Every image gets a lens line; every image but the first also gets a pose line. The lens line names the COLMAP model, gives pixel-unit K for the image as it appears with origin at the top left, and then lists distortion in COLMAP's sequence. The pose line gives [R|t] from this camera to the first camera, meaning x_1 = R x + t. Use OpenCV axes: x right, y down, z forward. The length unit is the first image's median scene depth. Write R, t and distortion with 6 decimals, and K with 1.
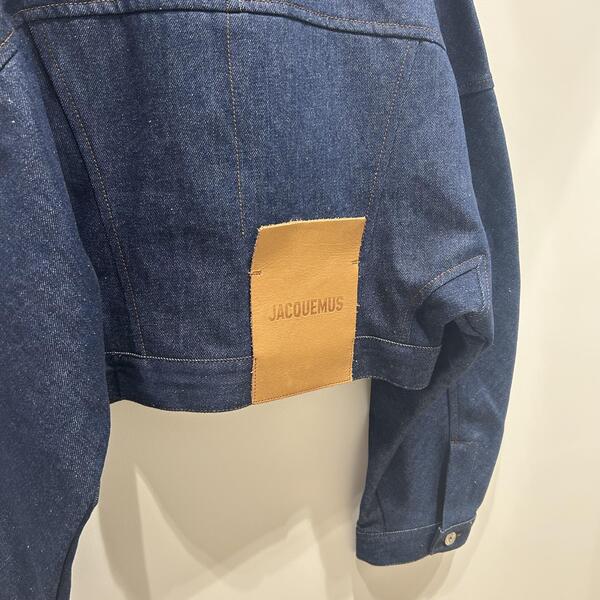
lens RADIAL K [[818.3, 0, 343.1], [0, 818.3, 330.0], [0, 0, 1]] dist [0.354941, -1.301530]
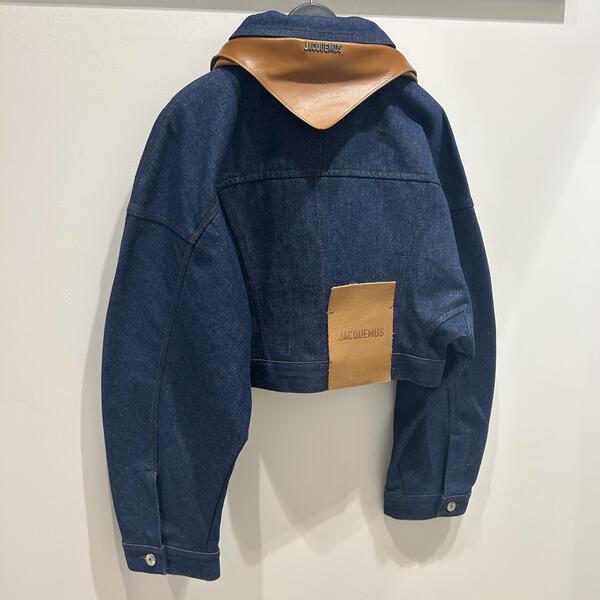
lens RADIAL K [[612.8, 0, 300.0], [0, 612.8, 300.0], [0, 0, 1]] dist [-0.004697, -0.002423]
pose [[0.983788, -0.006704, -0.179213, 0.058150], [-0.013802, 0.993507, -0.112930, 0.047004], [0.178806, 0.113573, 0.977307, -0.271688]]
